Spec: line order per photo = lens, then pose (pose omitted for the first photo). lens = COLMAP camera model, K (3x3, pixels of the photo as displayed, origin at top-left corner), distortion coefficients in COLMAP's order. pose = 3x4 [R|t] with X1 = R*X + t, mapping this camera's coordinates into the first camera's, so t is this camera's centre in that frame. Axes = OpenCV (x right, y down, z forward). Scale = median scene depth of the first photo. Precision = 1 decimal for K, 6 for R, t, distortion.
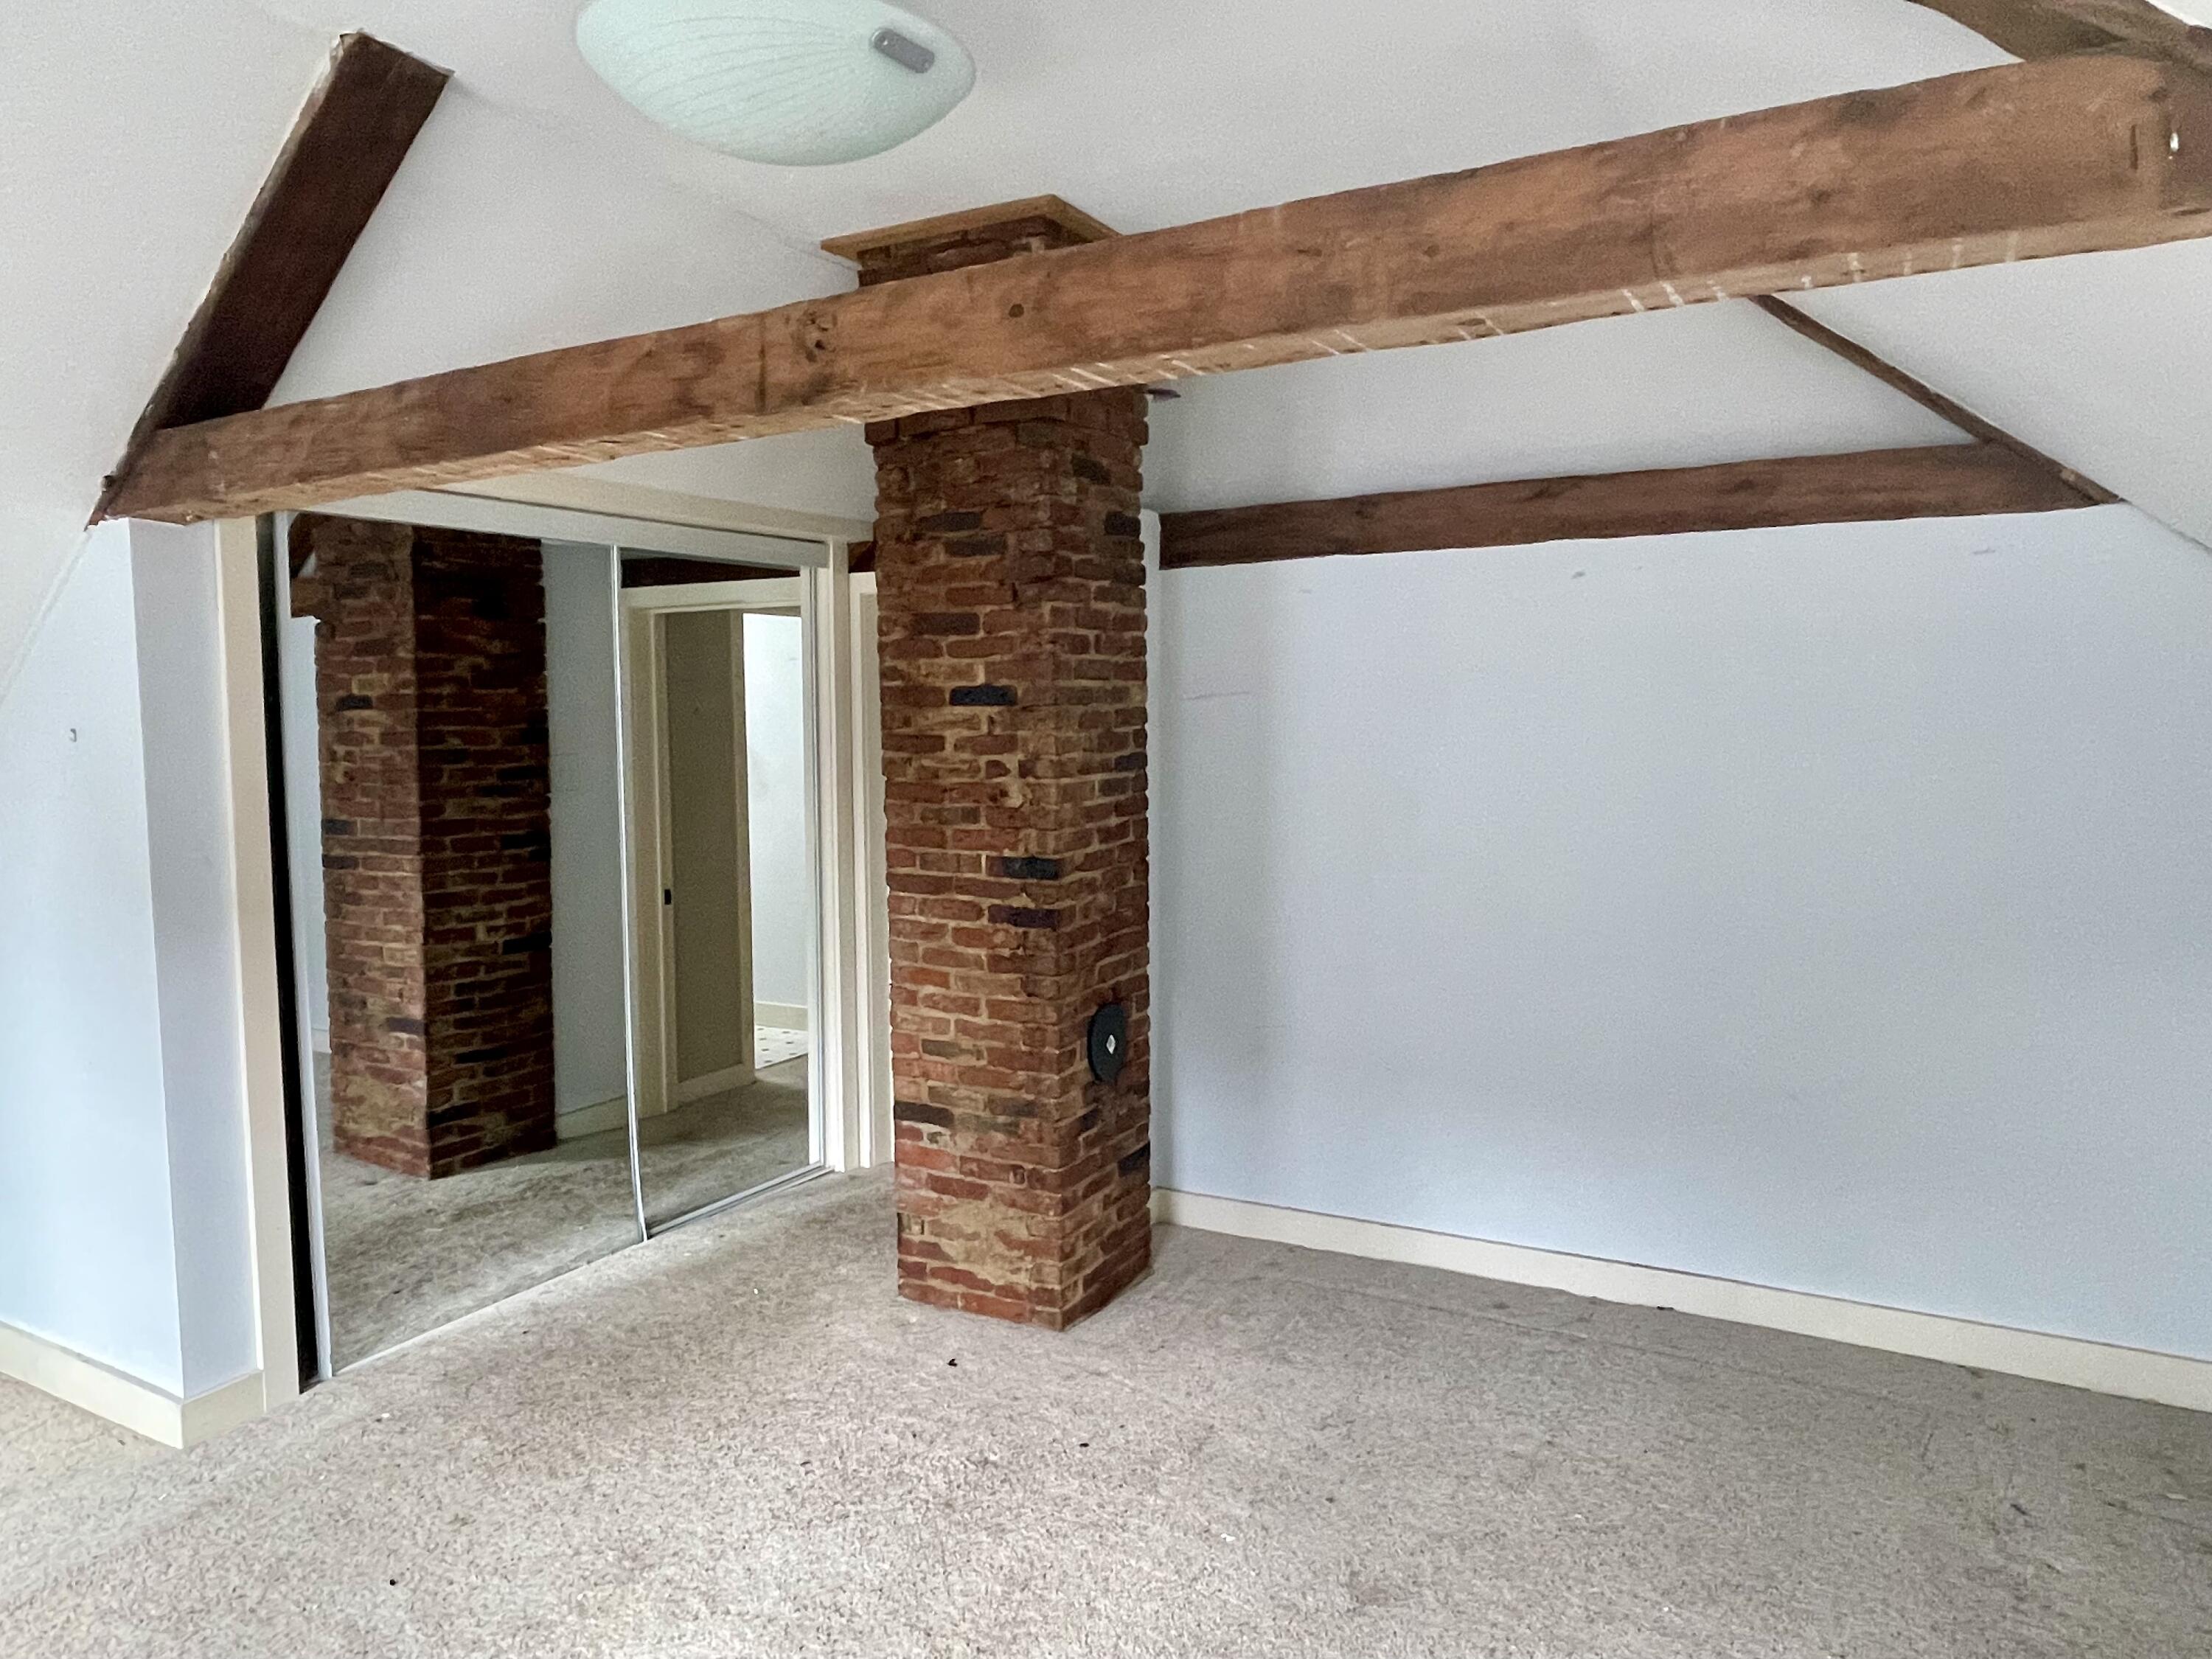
lens RADIAL K [[1477.3, 0, 1094.1], [0, 1477.3, 836.4], [0, 0, 1]] dist [-0.004003, 0.006659]
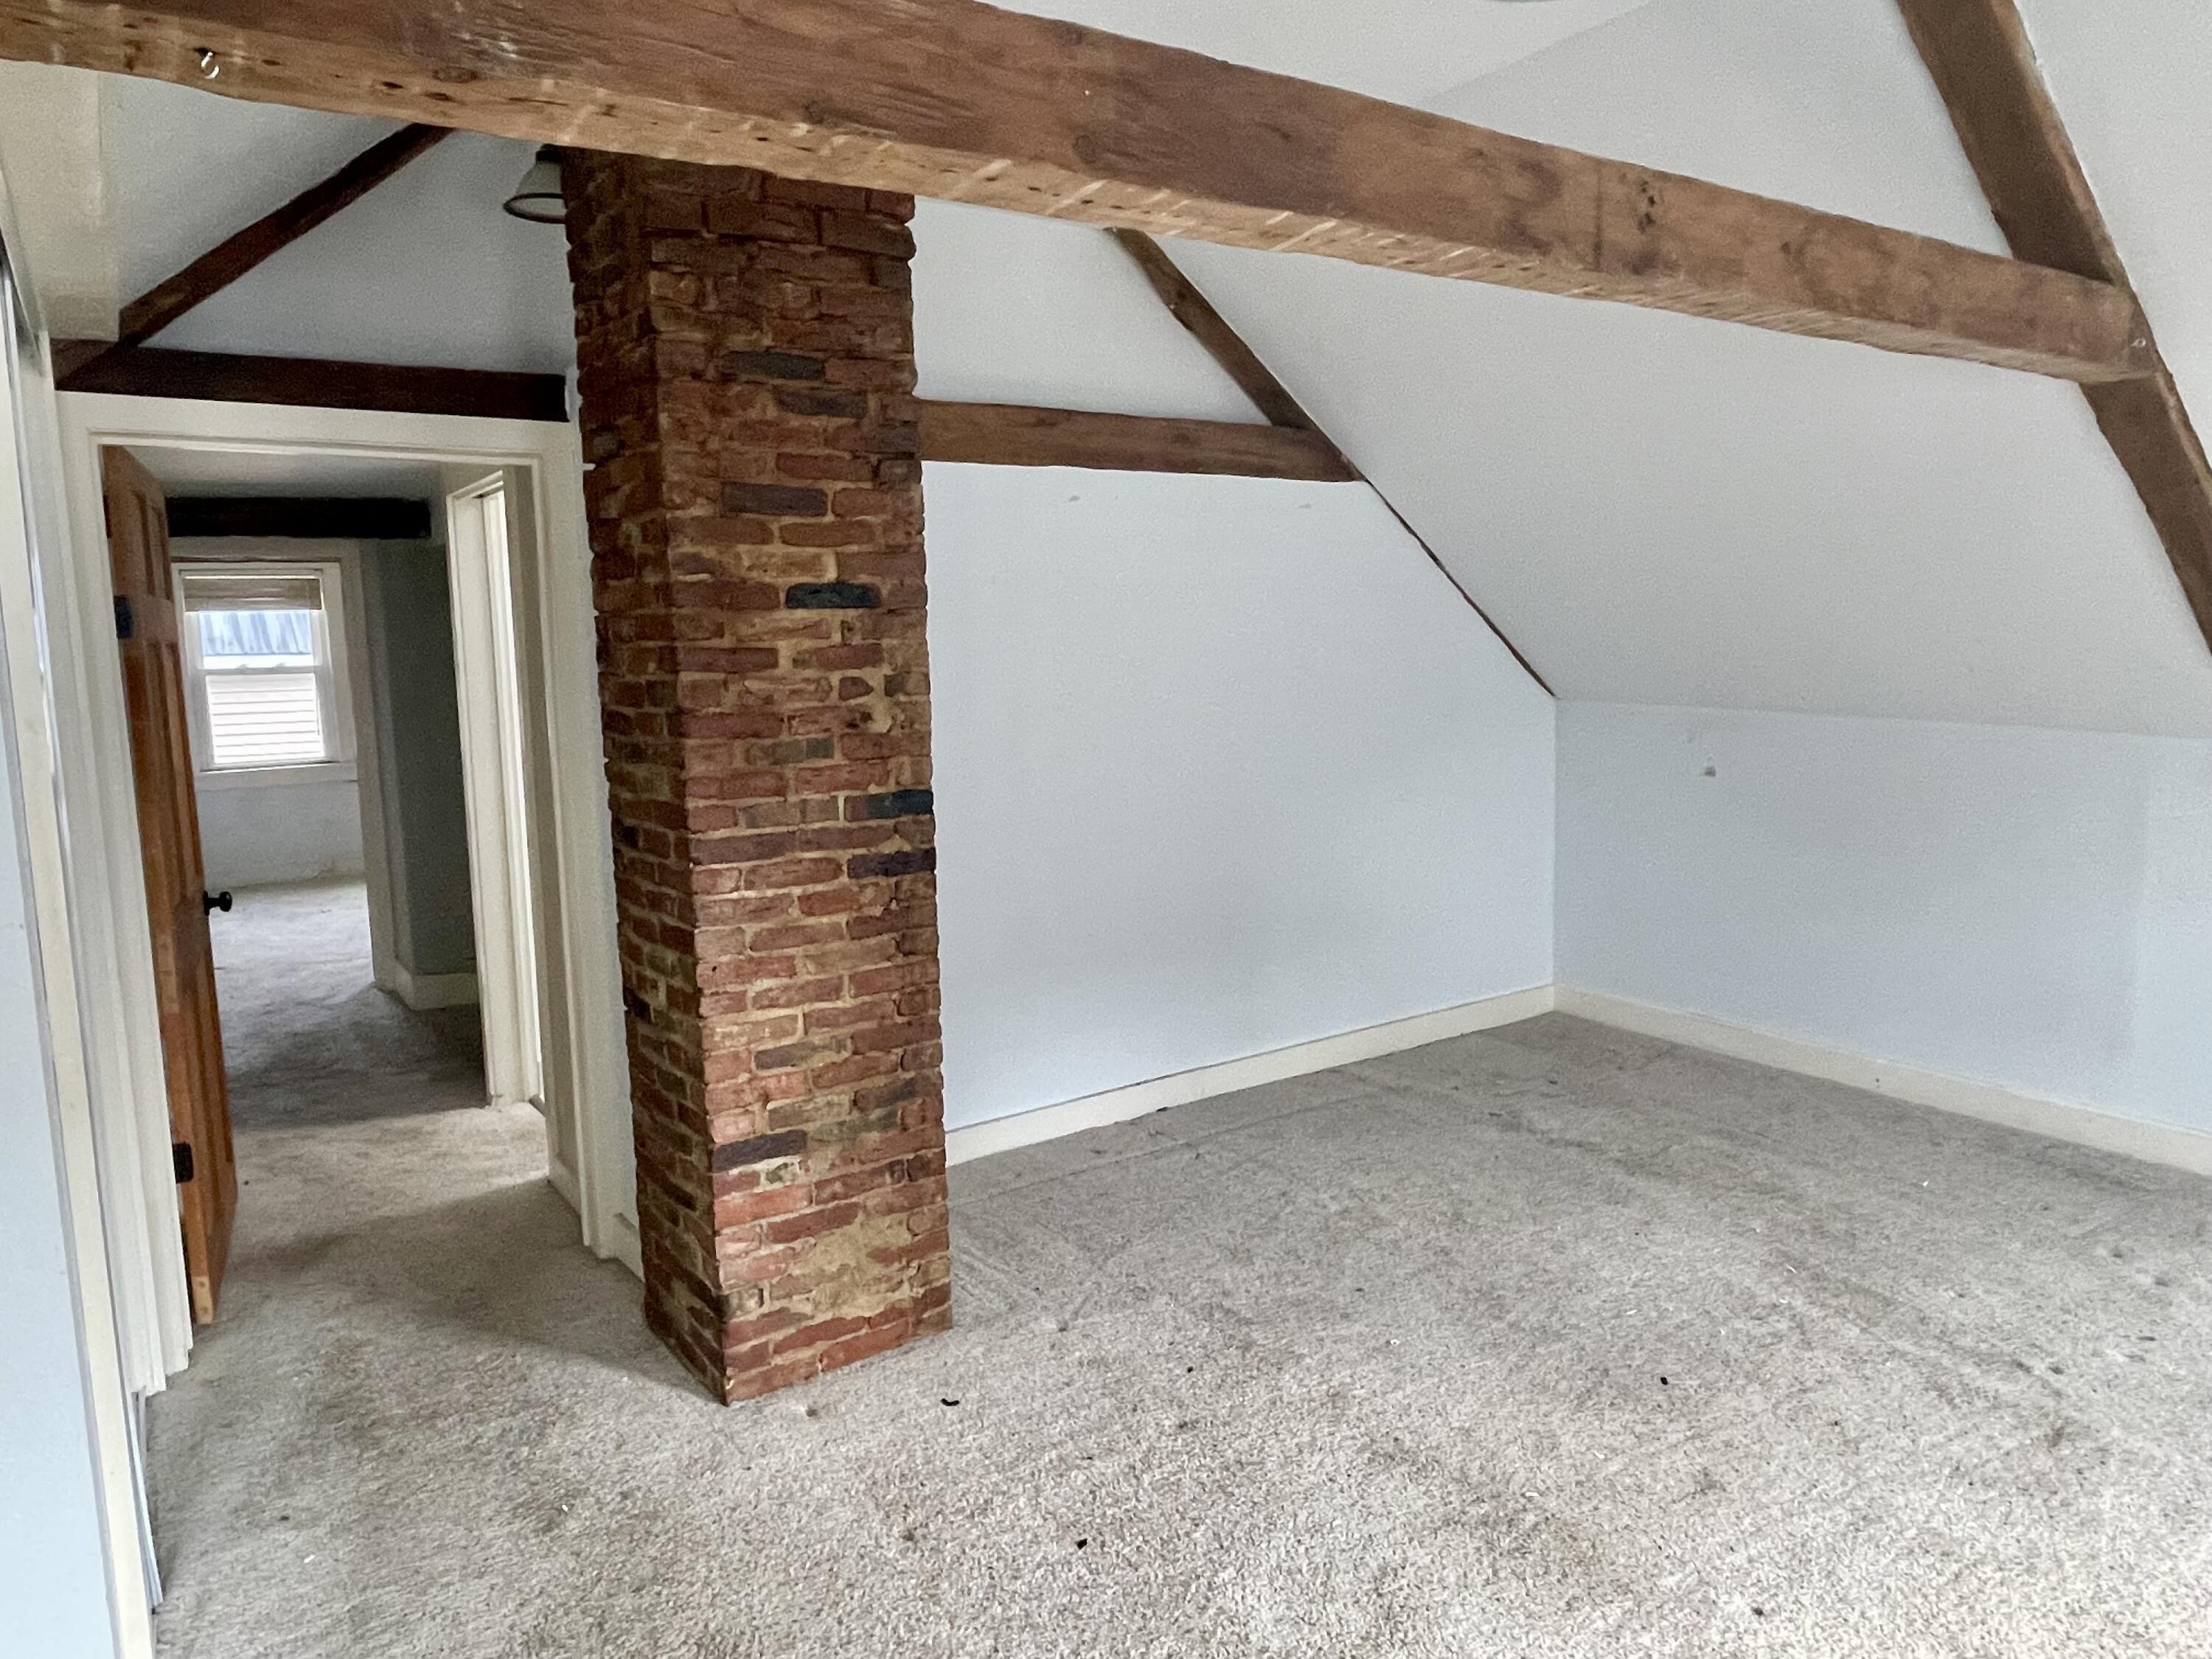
lens RADIAL K [[1477.3, 0, 1094.1], [0, 1477.3, 836.4], [0, 0, 1]] dist [-0.004003, 0.006659]
pose [[0.415490, -0.127241, 0.900654, -0.736440], [0.095511, 0.990797, 0.095915, -0.029445], [-0.904569, 0.046171, 0.423819, 0.535510]]
